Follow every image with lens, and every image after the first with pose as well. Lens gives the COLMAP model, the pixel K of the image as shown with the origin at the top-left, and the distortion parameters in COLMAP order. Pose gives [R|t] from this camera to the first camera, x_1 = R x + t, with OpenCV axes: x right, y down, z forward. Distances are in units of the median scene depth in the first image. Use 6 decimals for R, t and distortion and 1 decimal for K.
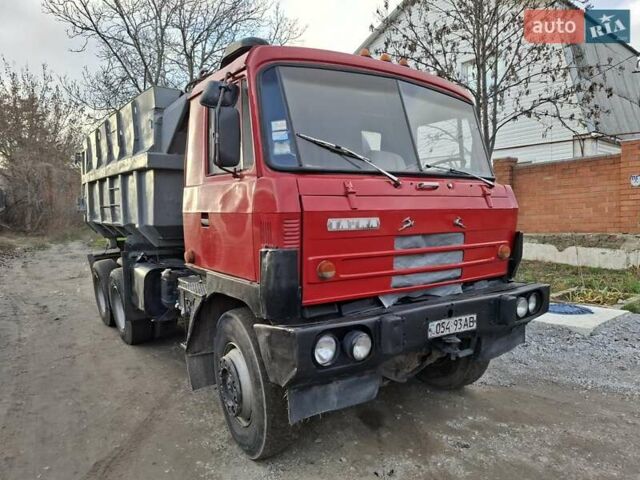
lens RADIAL K [[442.6, 0, 316.8], [0, 442.6, 242.8], [0, 0, 1]] dist [0.099719, -0.107831]
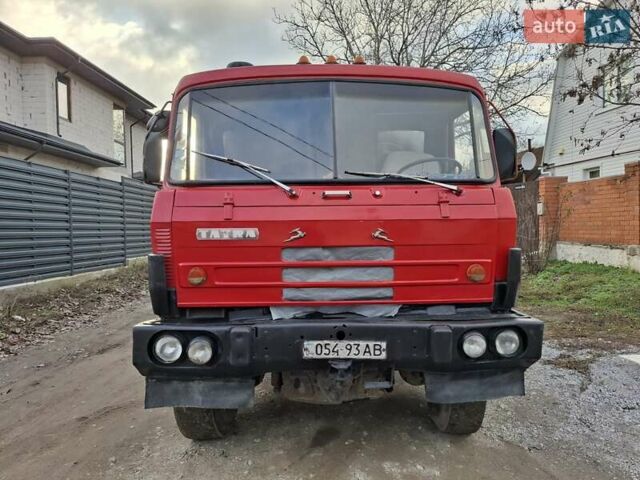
lens RADIAL K [[442.8, 0, 316.3], [0, 442.8, 237.9], [0, 0, 1]] dist [0.099201, -0.103956]
pose [[0.840321, 0.036735, -0.540843, 0.704278], [-0.040868, 0.999155, 0.004365, -0.039539], [0.540546, 0.018435, 0.841112, 0.202563]]
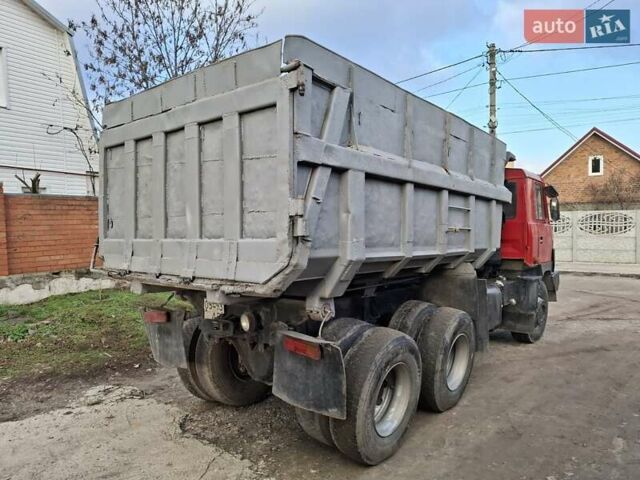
lens RADIAL K [[449.1, 0, 320.0], [0, 449.1, 240.0], [0, 0, 1]] dist [0.097512, -0.106790]
pose [[-0.275139, -0.002083, 0.961402, -2.157876], [0.076706, 0.996762, 0.024112, -0.195198], [-0.958339, 0.080380, -0.274089, 2.731280]]
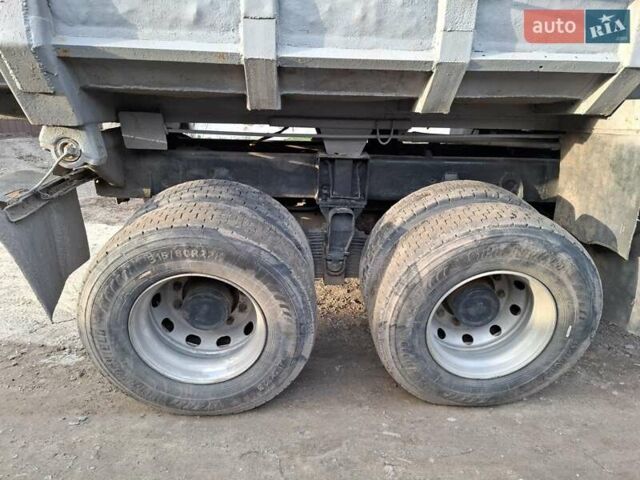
lens RADIAL K [[442.8, 0, 316.3], [0, 442.8, 237.9], [0, 0, 1]] dist [0.099201, -0.103956]
pose [[0.535114, -0.240656, 0.809776, -1.477642], [0.039271, 0.964615, 0.260722, -0.030950], [-0.843867, -0.107715, 0.525630, 1.804056]]
